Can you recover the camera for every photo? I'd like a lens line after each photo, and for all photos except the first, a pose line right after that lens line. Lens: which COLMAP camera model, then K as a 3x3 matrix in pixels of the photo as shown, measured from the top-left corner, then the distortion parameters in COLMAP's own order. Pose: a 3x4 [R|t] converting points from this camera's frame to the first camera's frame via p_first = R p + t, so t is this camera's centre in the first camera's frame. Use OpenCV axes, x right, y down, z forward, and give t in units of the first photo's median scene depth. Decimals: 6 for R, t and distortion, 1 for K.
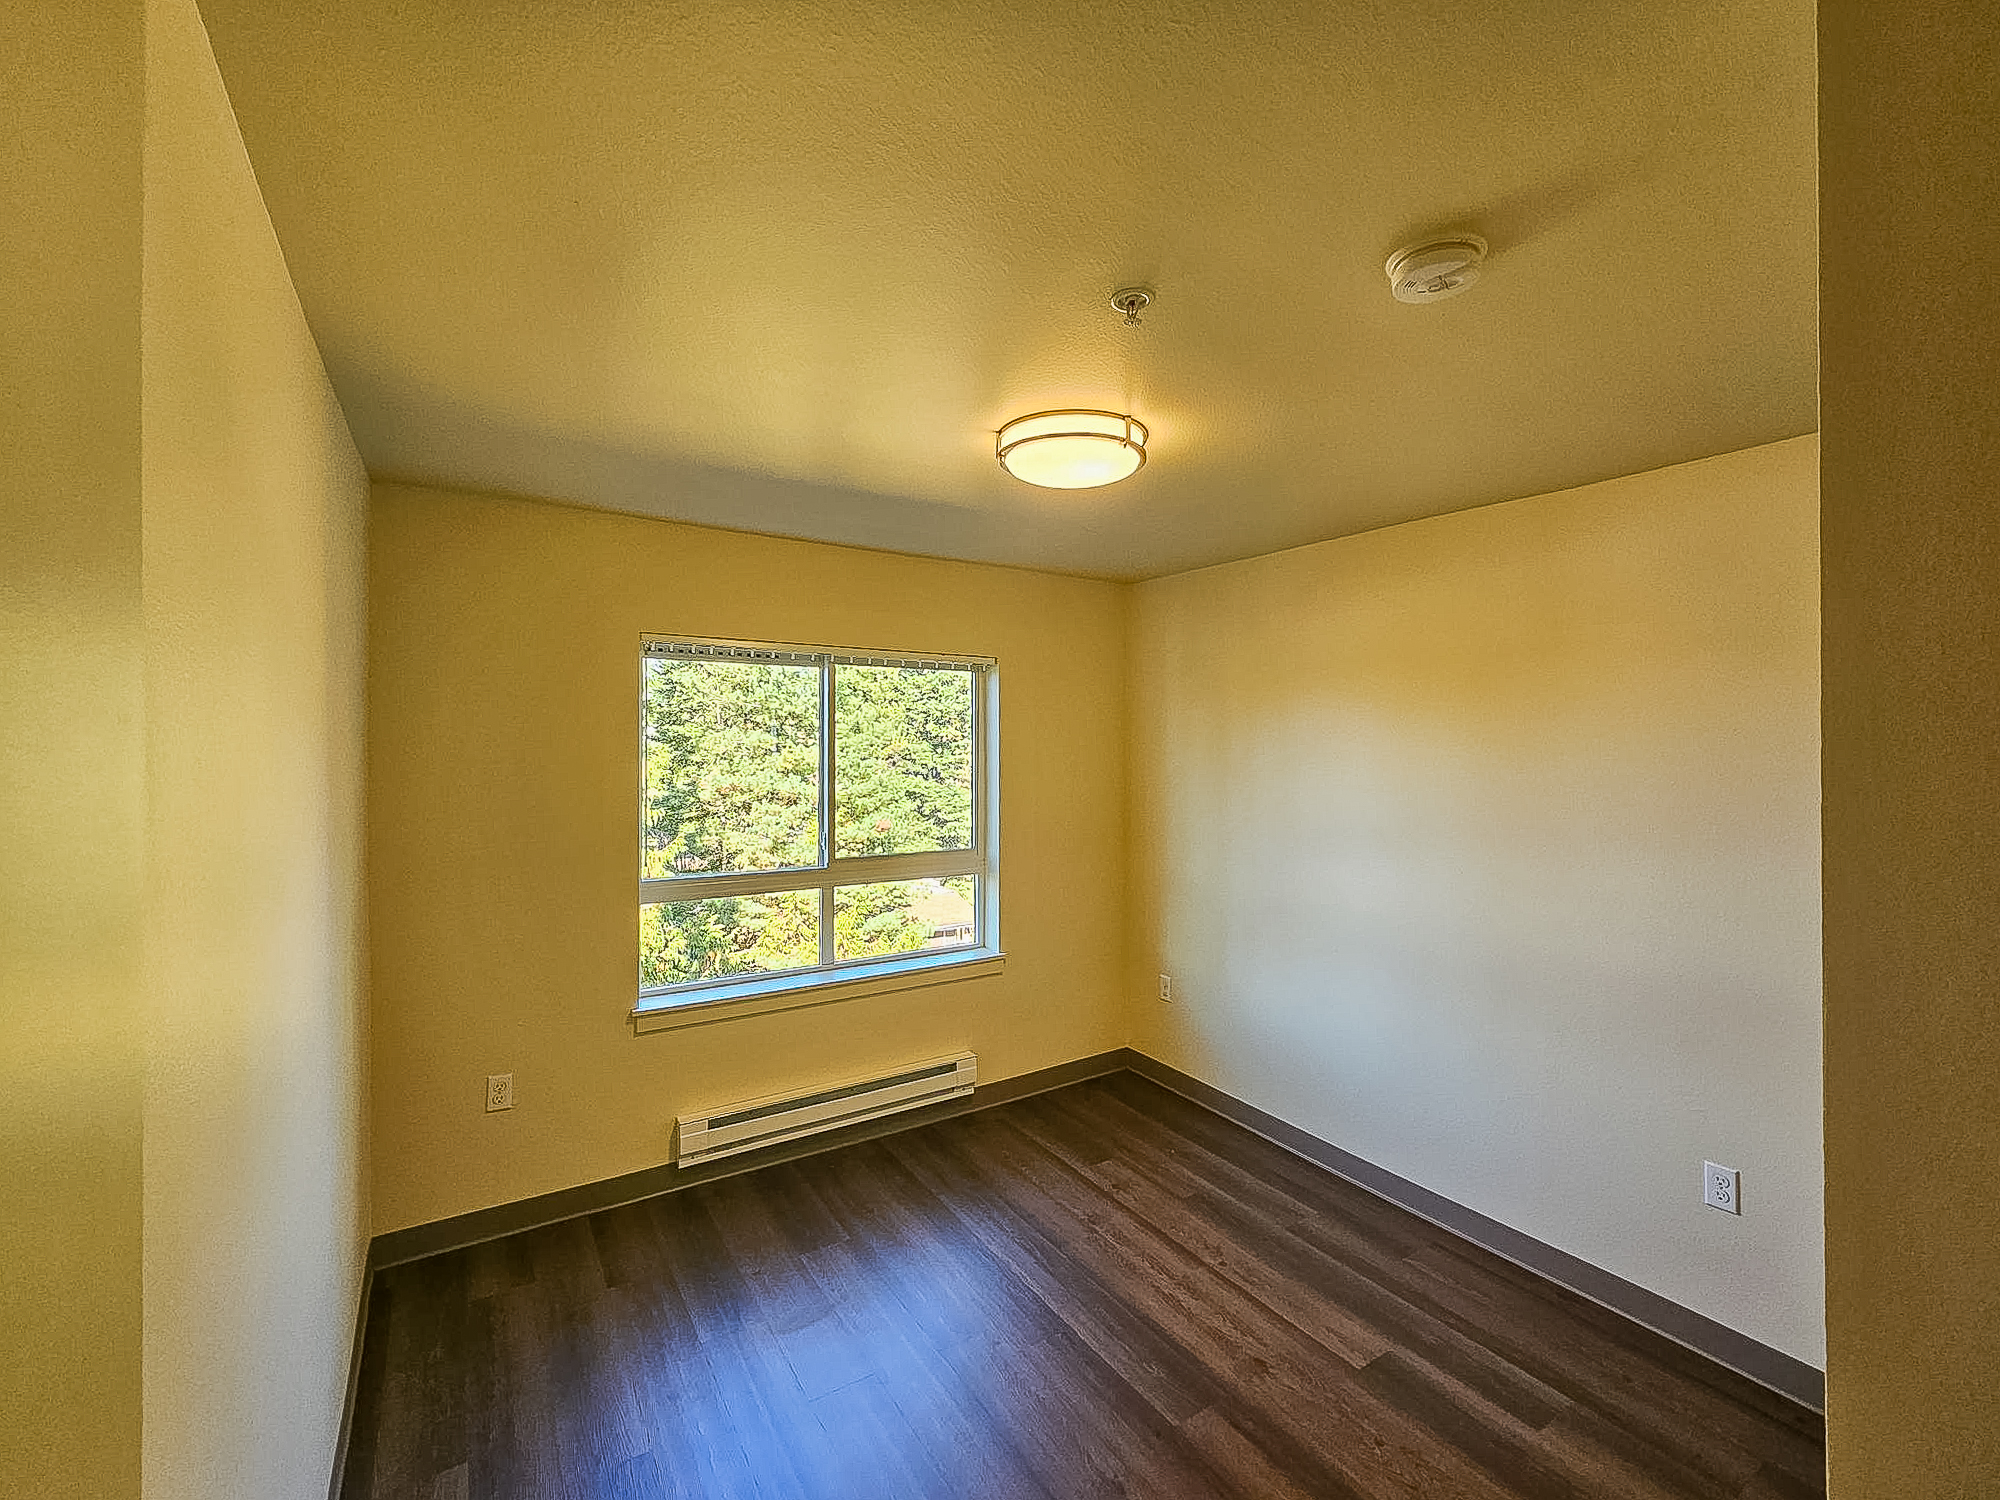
lens RADIAL K [[905.5, 0, 1000.7], [0, 905.5, 748.2], [0, 0, 1]] dist [0.043077, -0.002053]
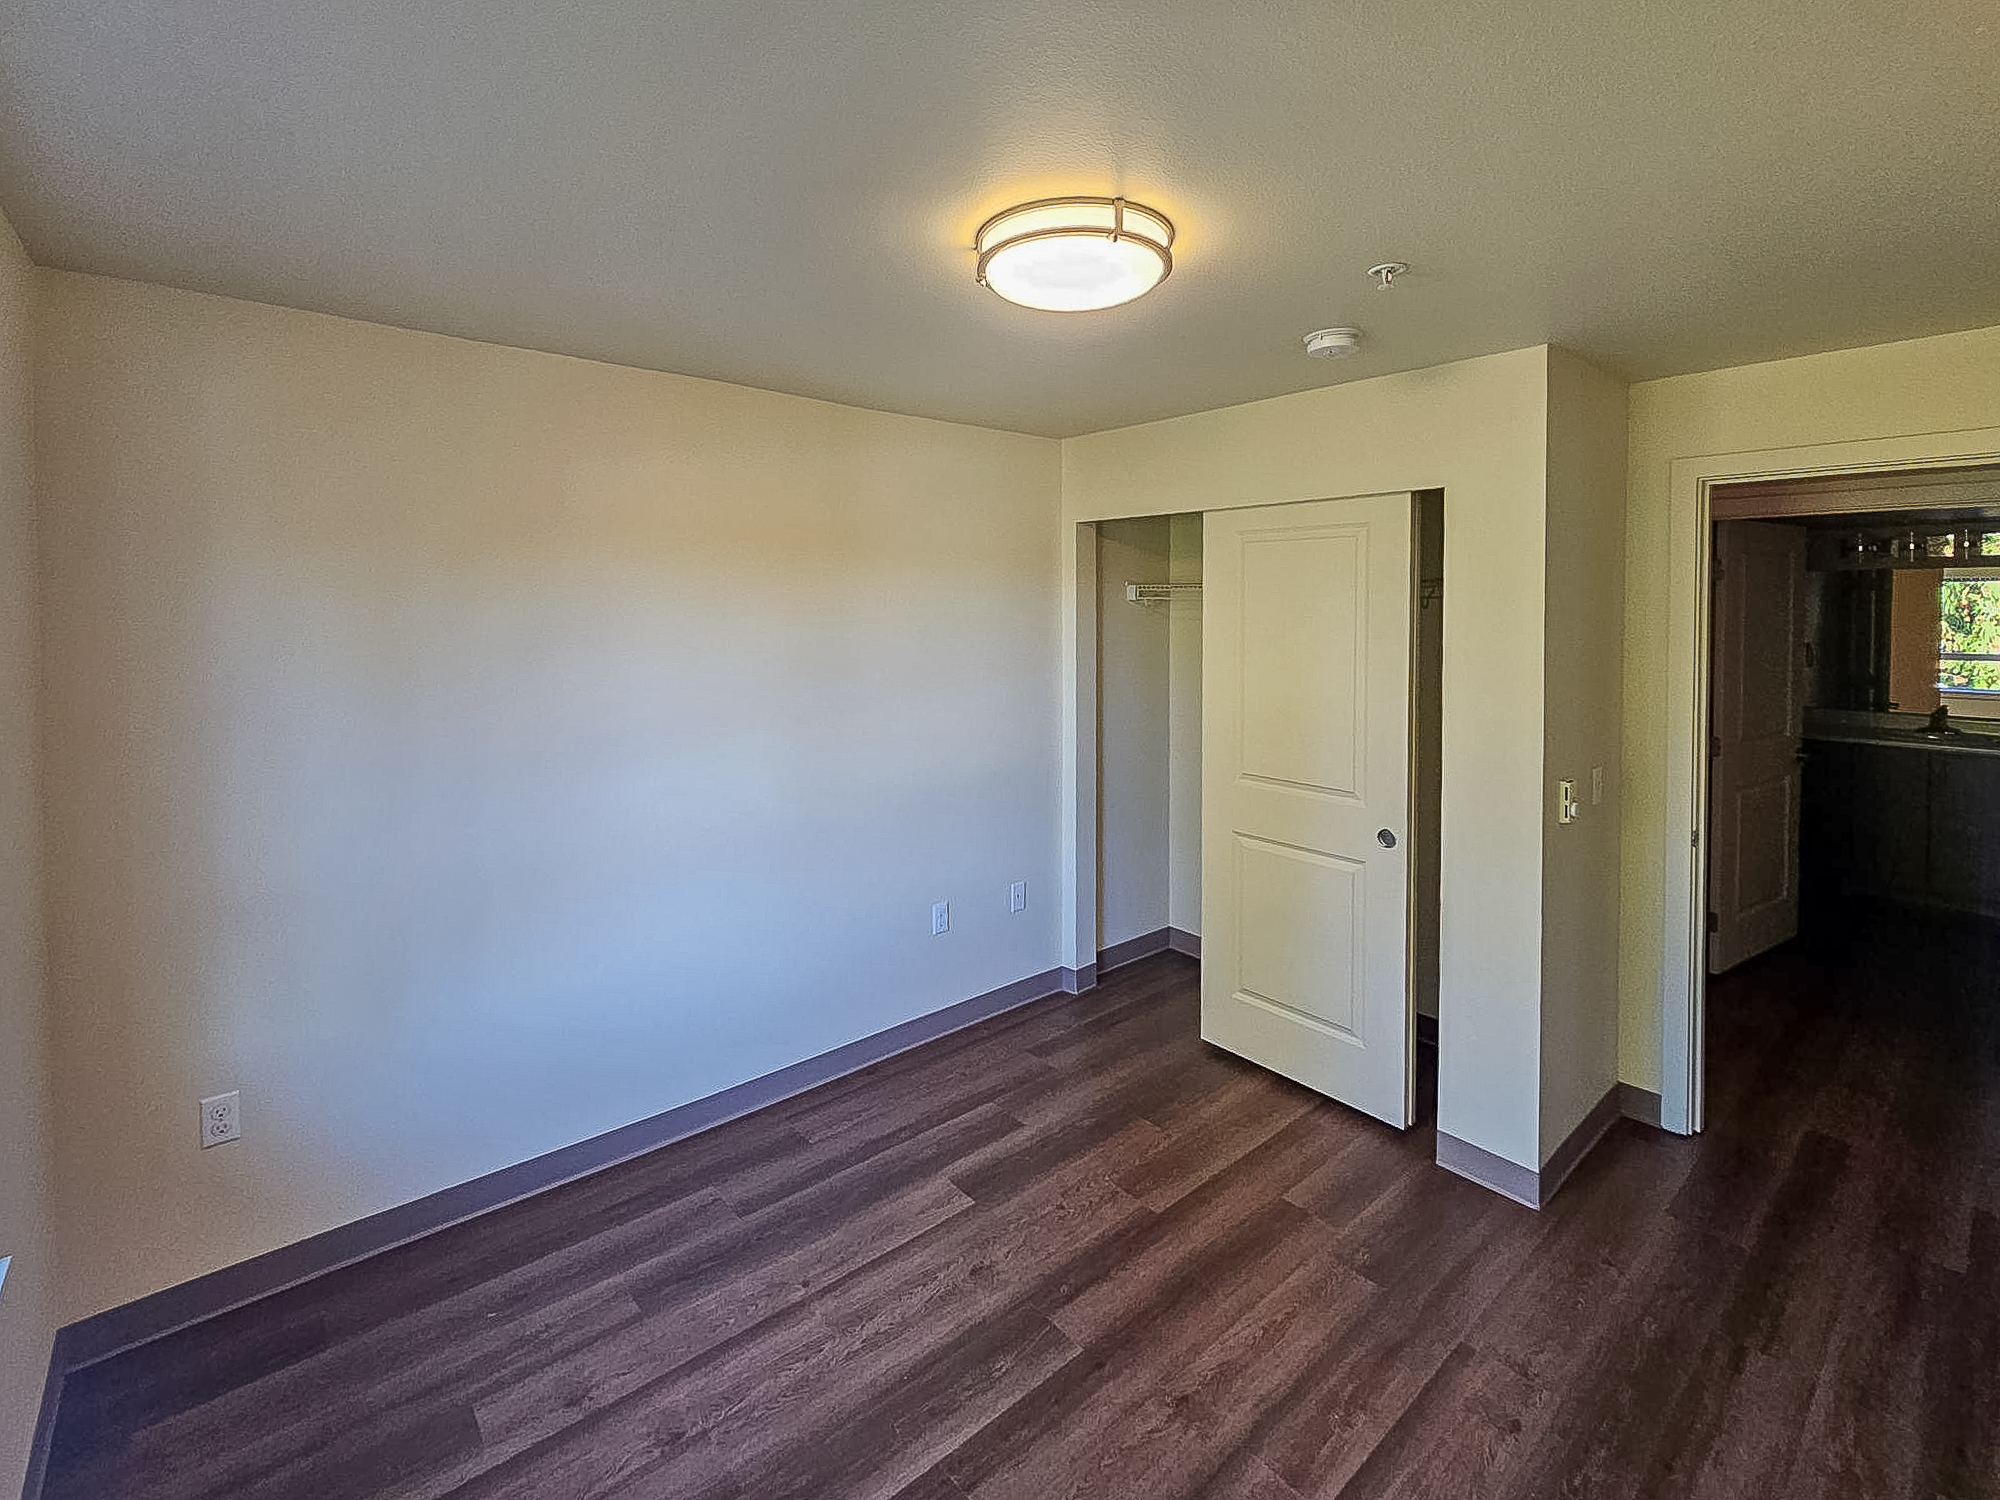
lens RADIAL K [[905.5, 0, 1010.7], [0, 905.5, 743.3], [0, 0, 1]] dist [0.043077, -0.002053]
pose [[-0.157883, -0.156028, 0.975053, -0.492375], [-0.002502, 0.987498, 0.157614, -0.020182], [-0.987455, 0.022445, -0.156300, 0.959350]]
